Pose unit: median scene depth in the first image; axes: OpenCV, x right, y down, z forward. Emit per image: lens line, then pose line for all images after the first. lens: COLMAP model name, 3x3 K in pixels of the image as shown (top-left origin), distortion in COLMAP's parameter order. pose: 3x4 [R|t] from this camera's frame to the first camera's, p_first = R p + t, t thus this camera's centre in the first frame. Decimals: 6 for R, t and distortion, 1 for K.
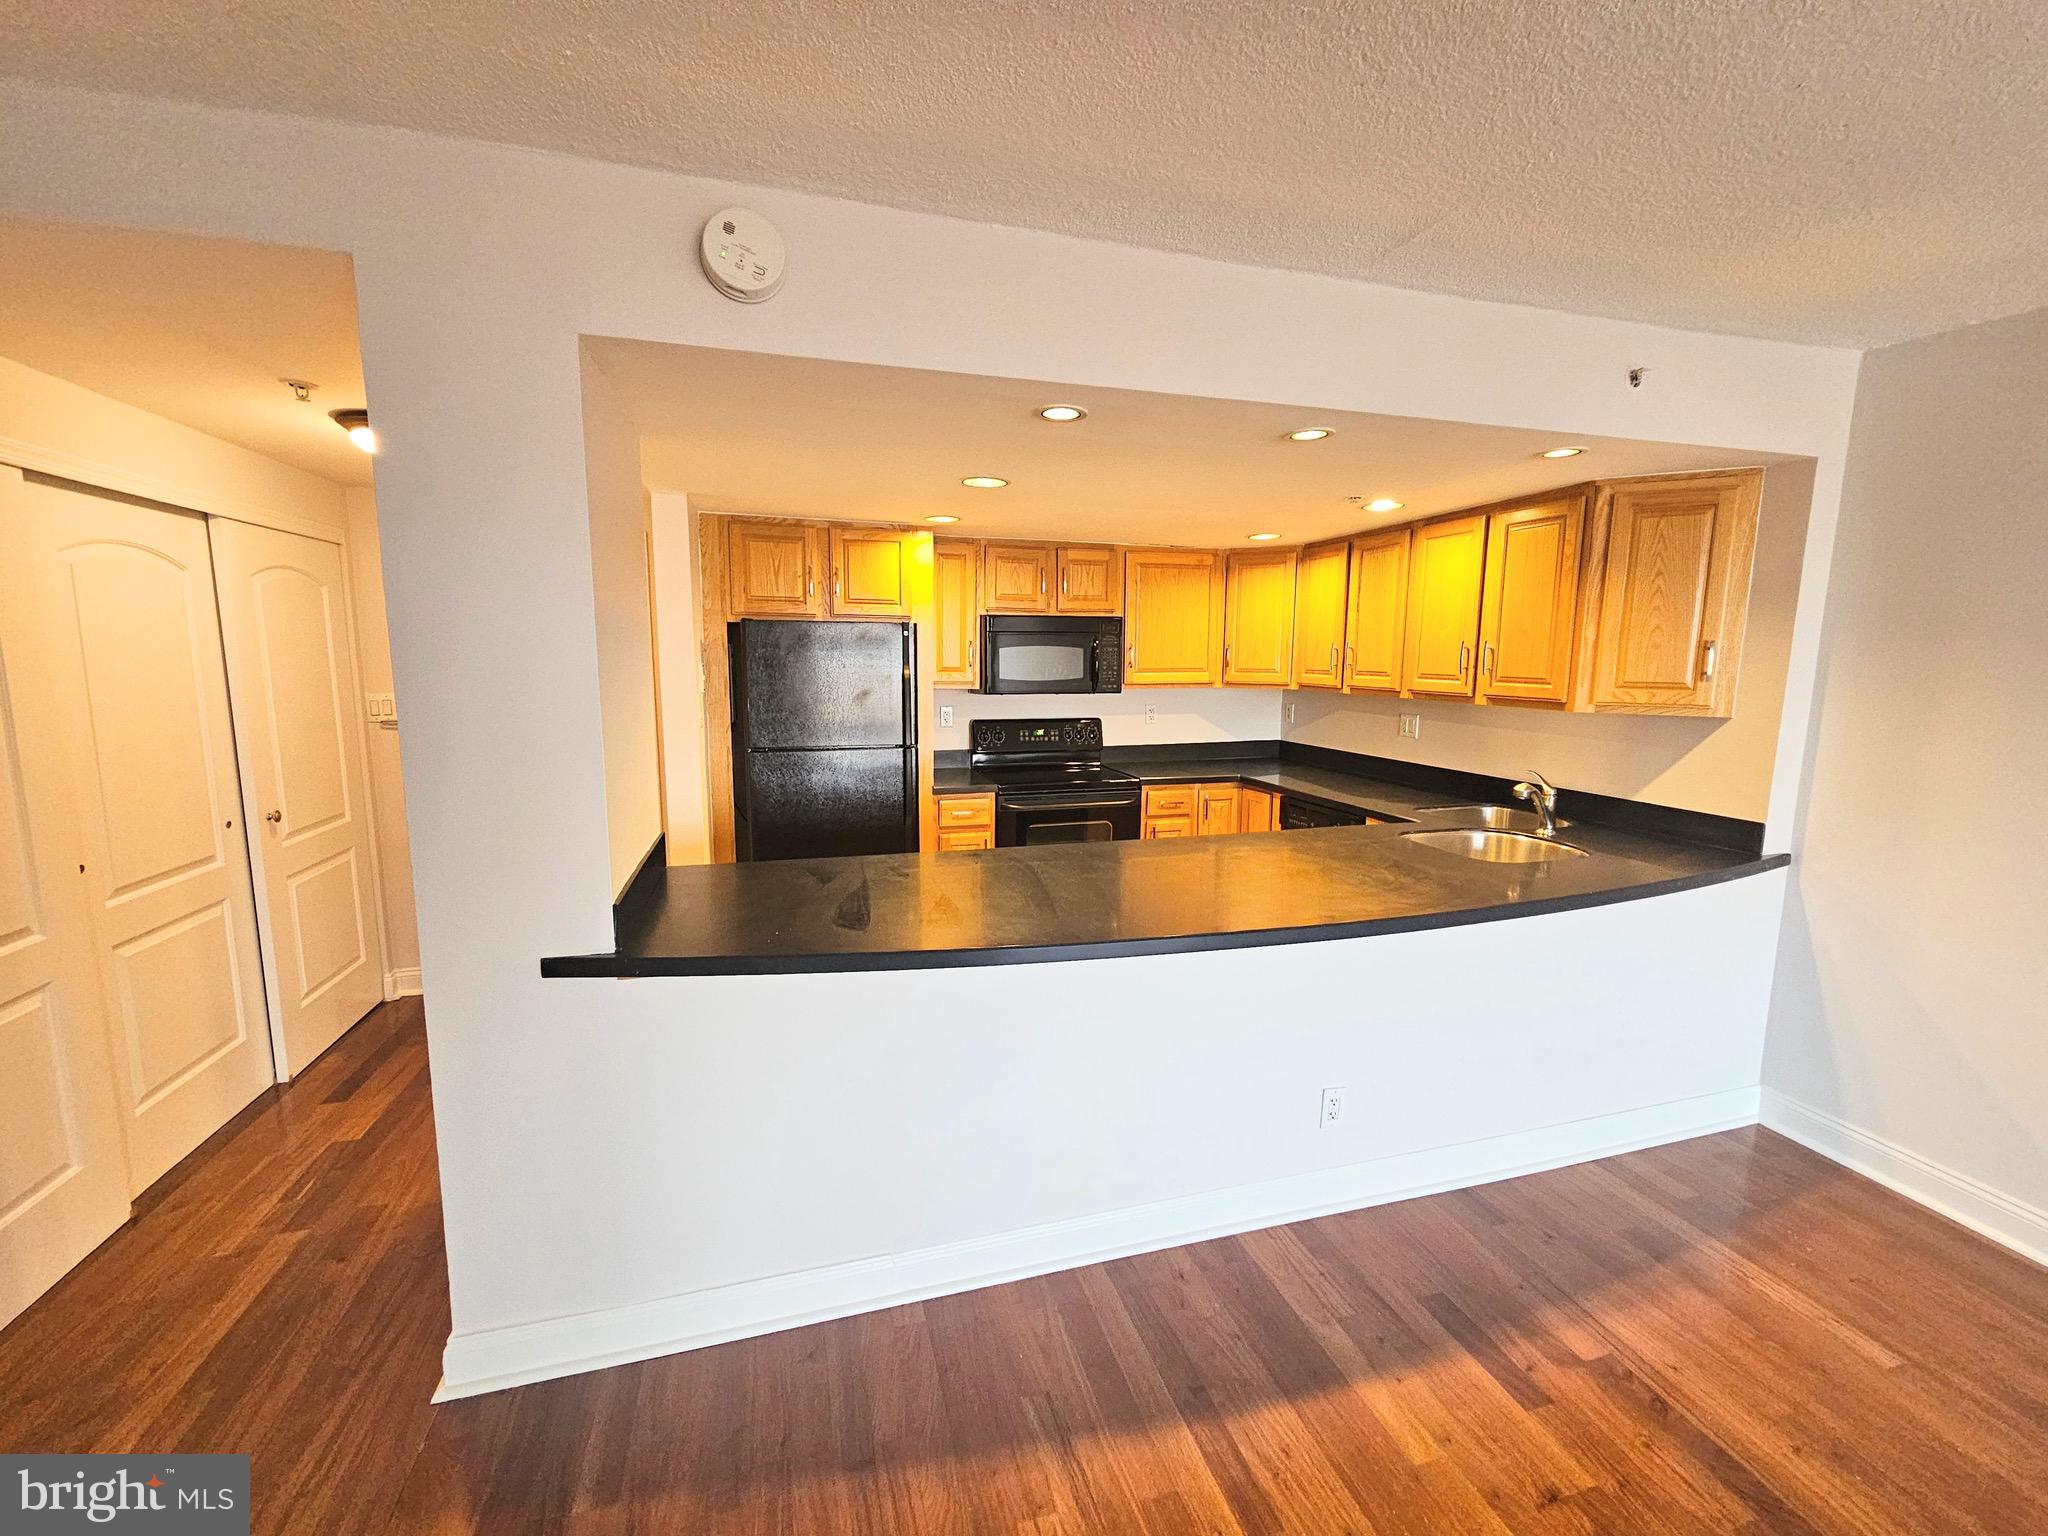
lens RADIAL K [[841.7, 0, 1029.7], [0, 841.7, 774.8], [0, 0, 1]] dist [-0.002241, 0.001273]
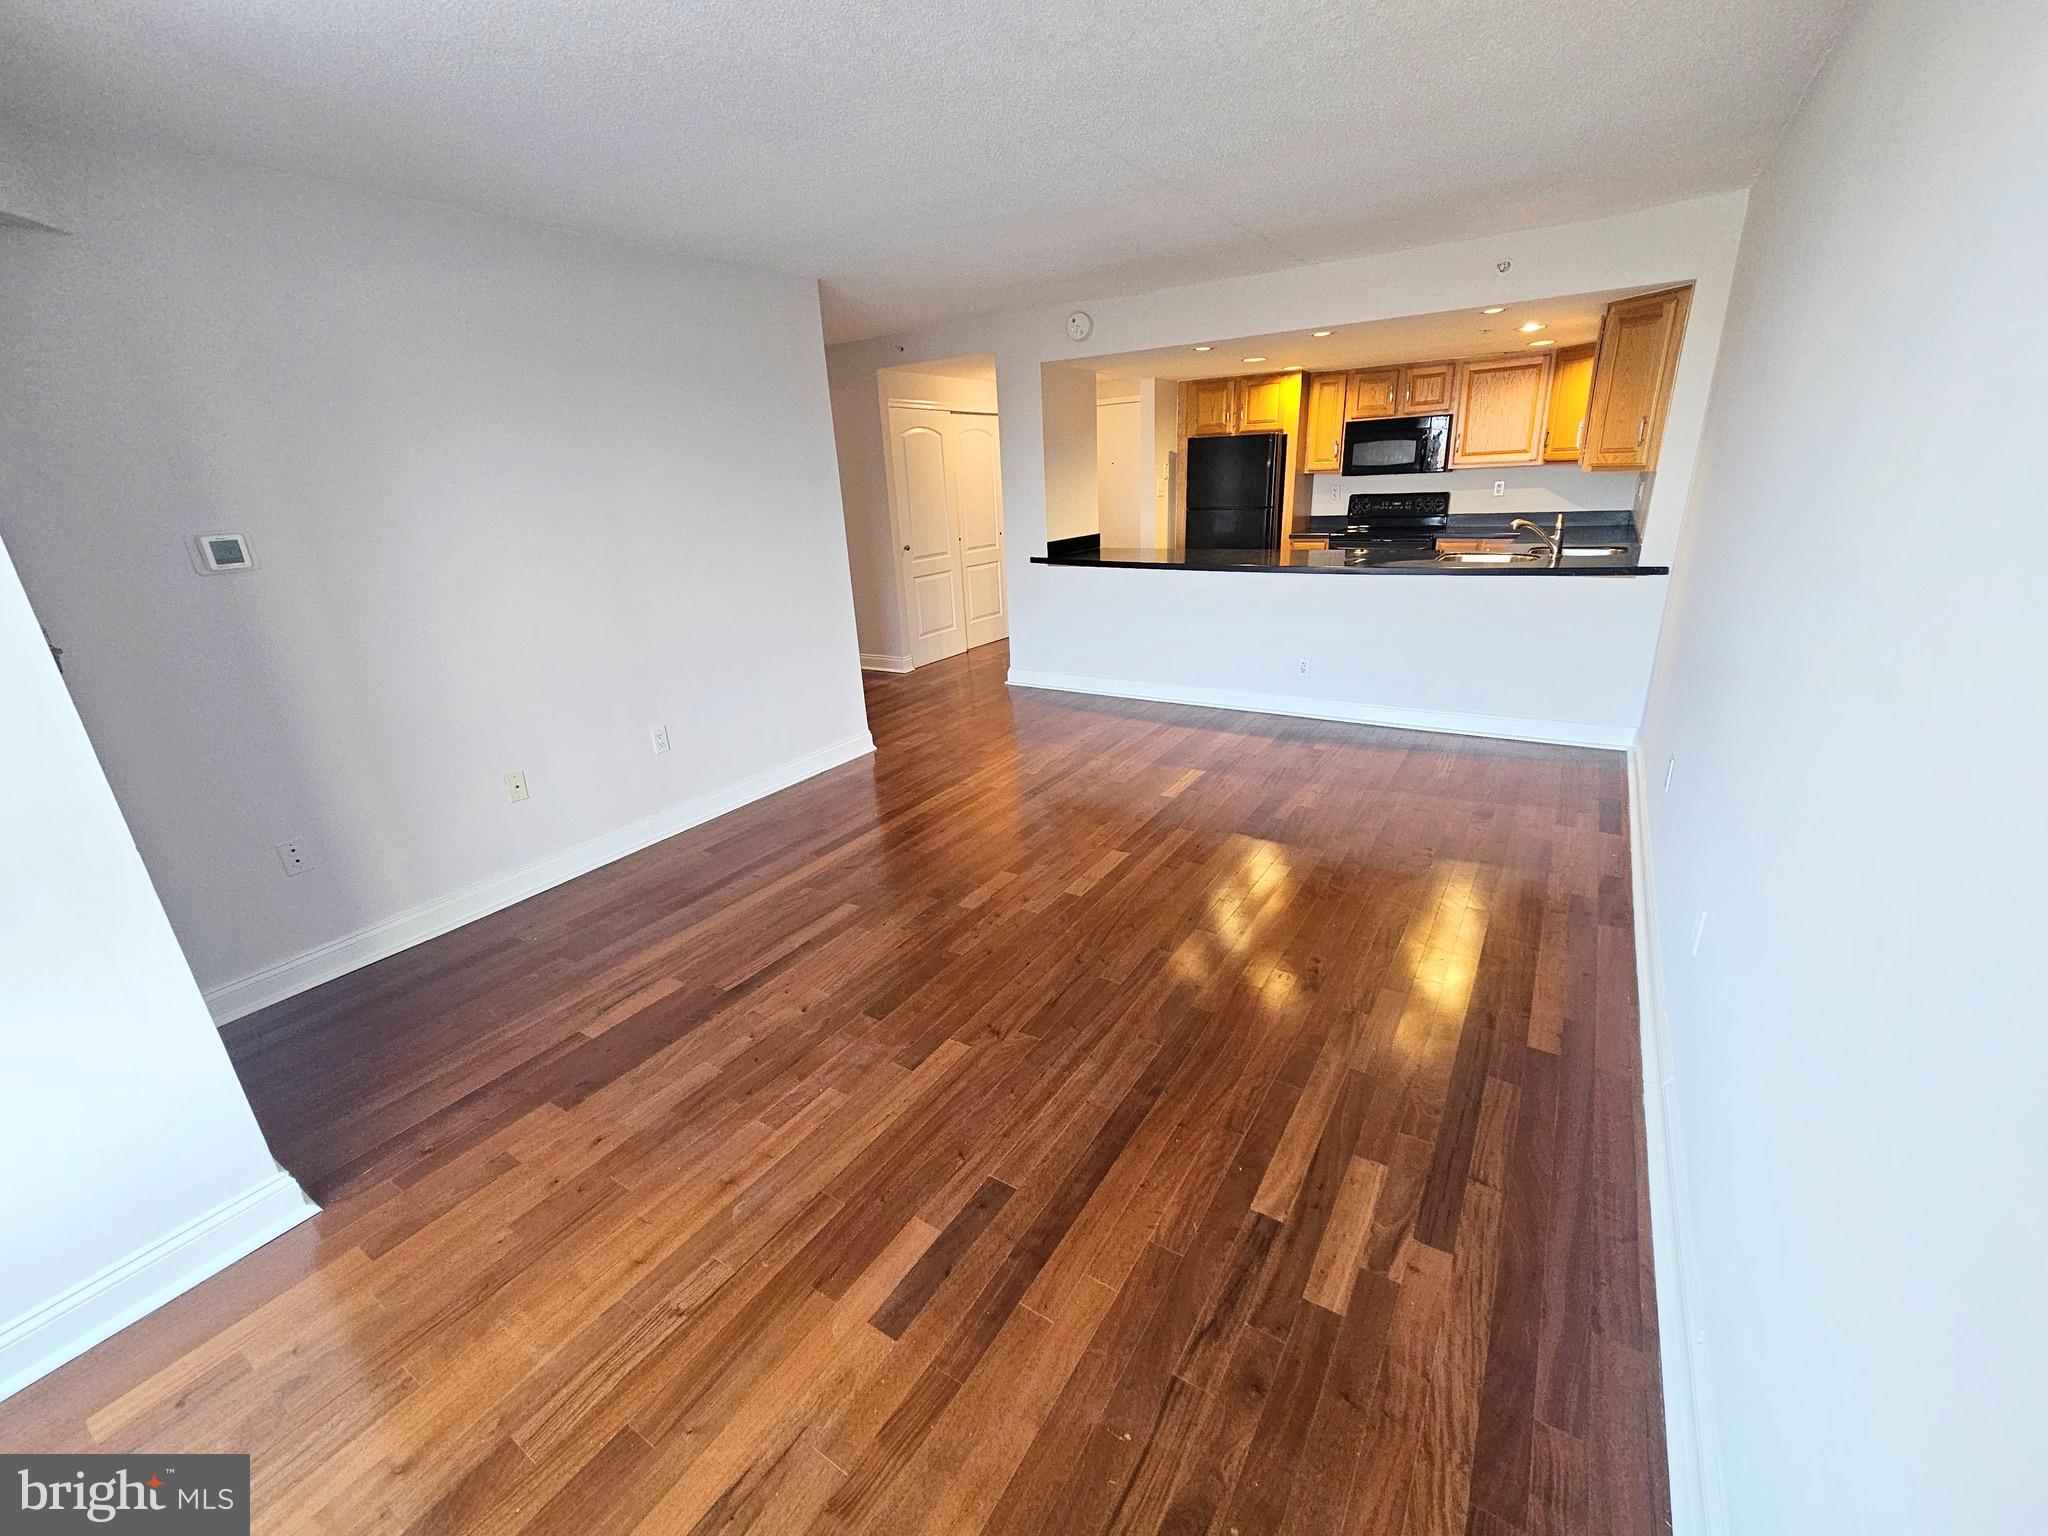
lens RADIAL K [[841.7, 0, 1027.6], [0, 841.7, 771.7], [0, 0, 1]] dist [-0.002241, 0.001273]
pose [[0.655986, 0.219311, -0.722209, 0.937066], [-0.057677, 0.968623, 0.241750, 0.107143], [0.752566, -0.116930, 0.648052, -0.600275]]
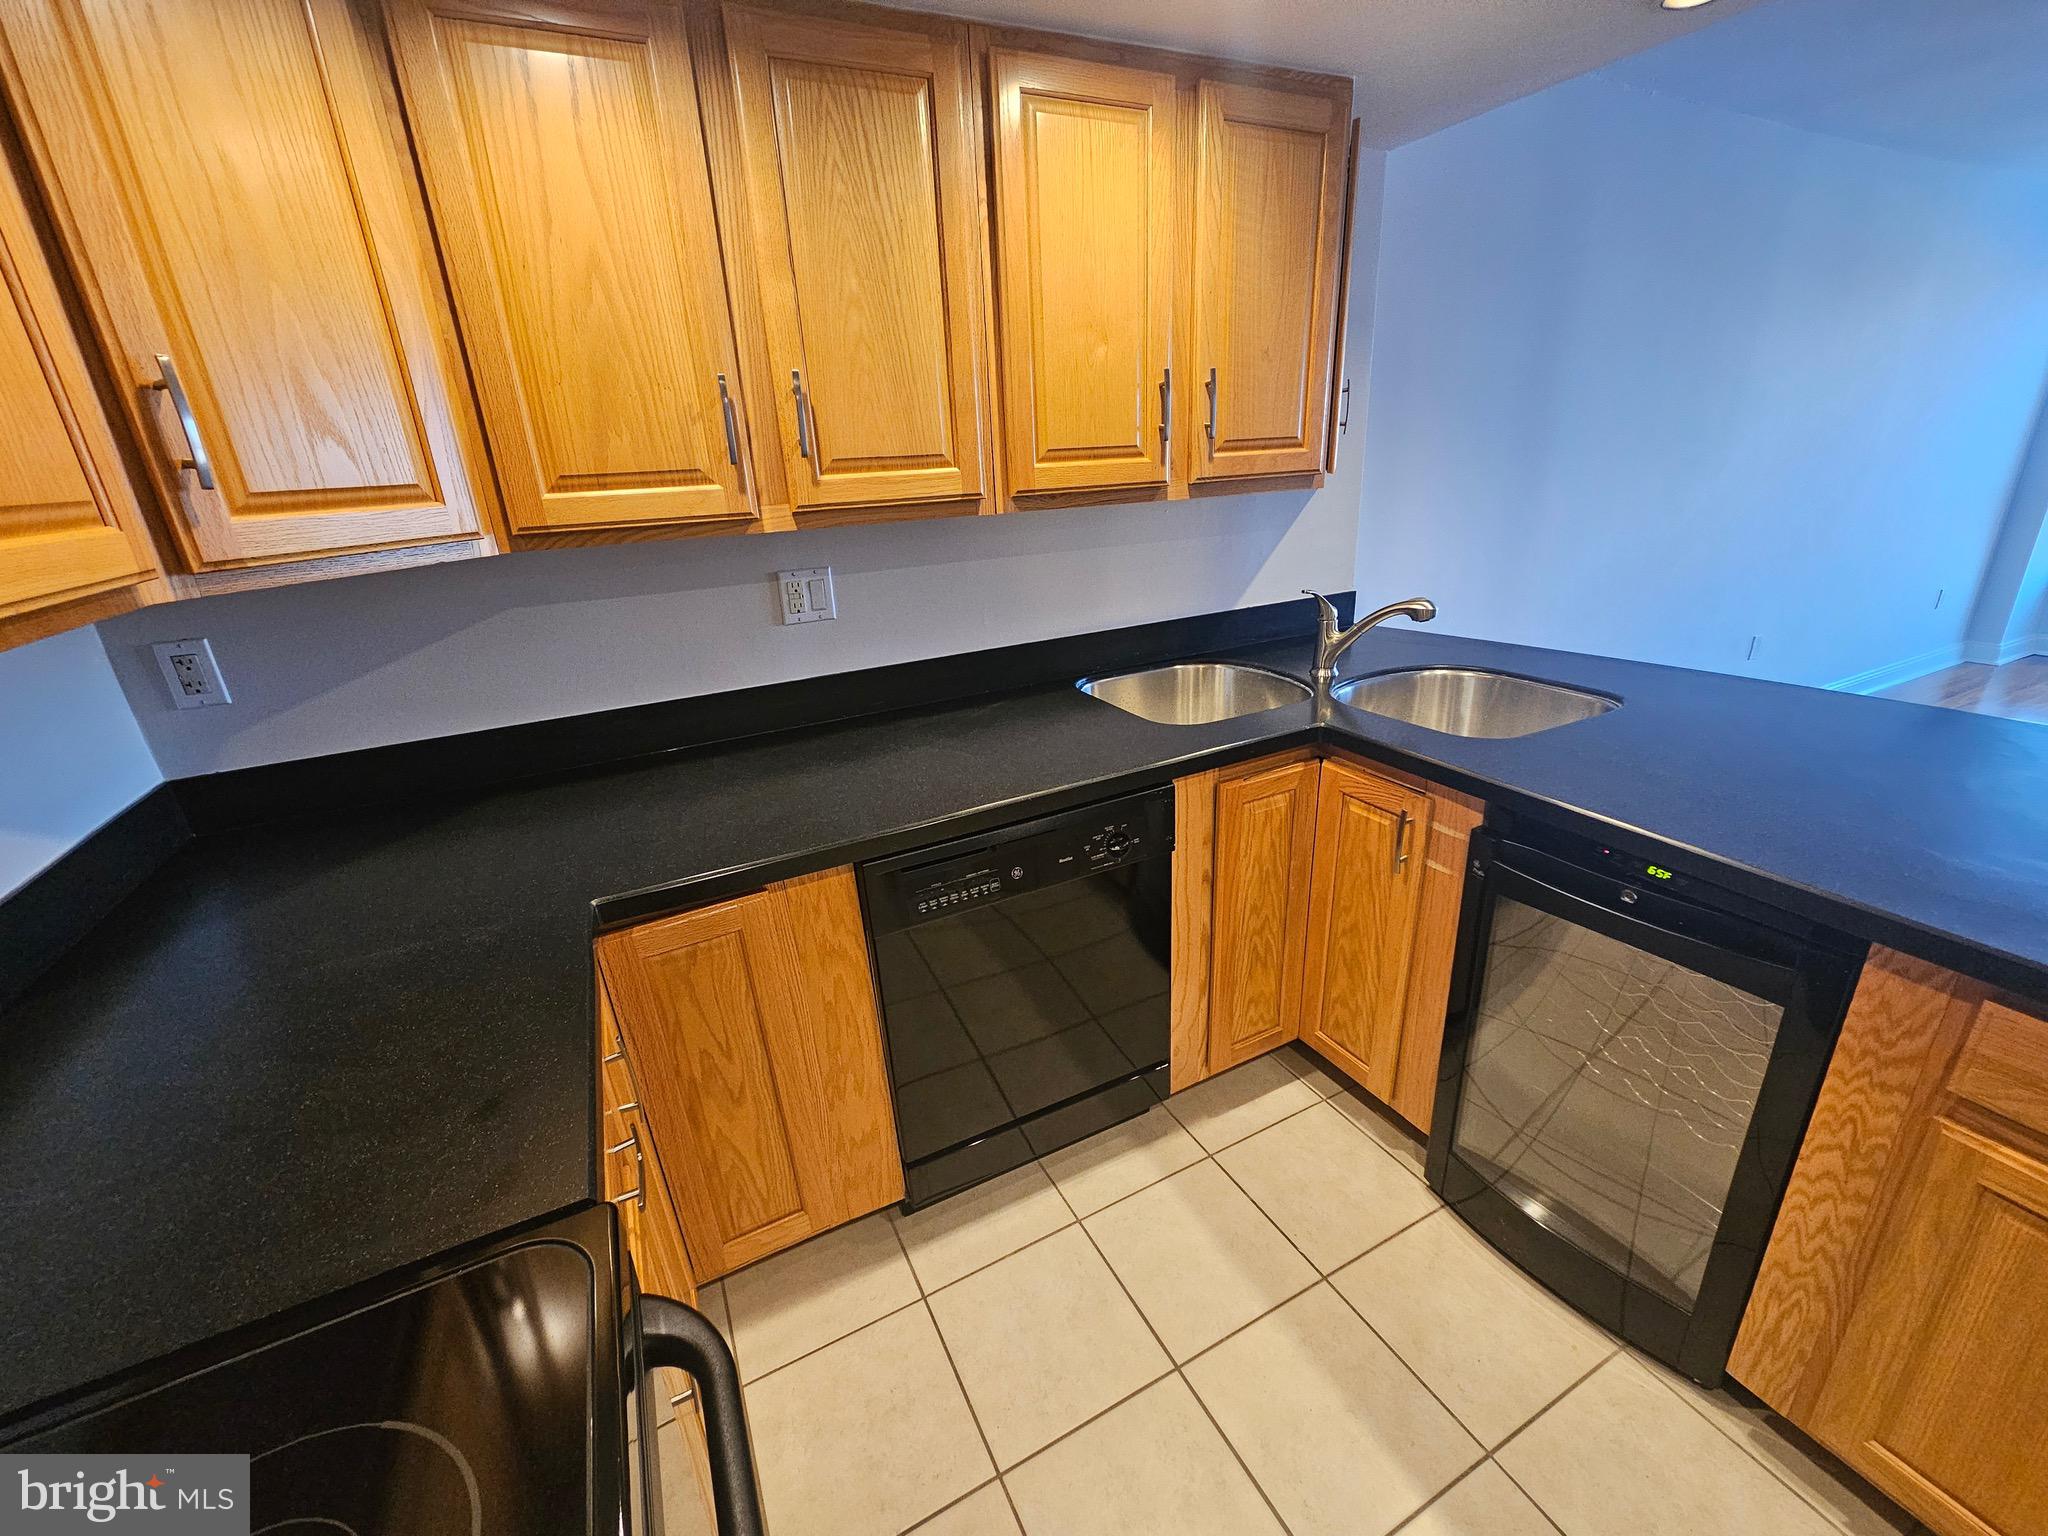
lens RADIAL K [[841.7, 0, 1027.1], [0, 841.7, 773.5], [0, 0, 1]] dist [-0.002241, 0.001273]
pose [[-0.179393, -0.346902, 0.920585, -0.003377], [0.190443, 0.905819, 0.378449, -0.130998], [-0.965168, 0.243210, -0.096433, 1.057234]]
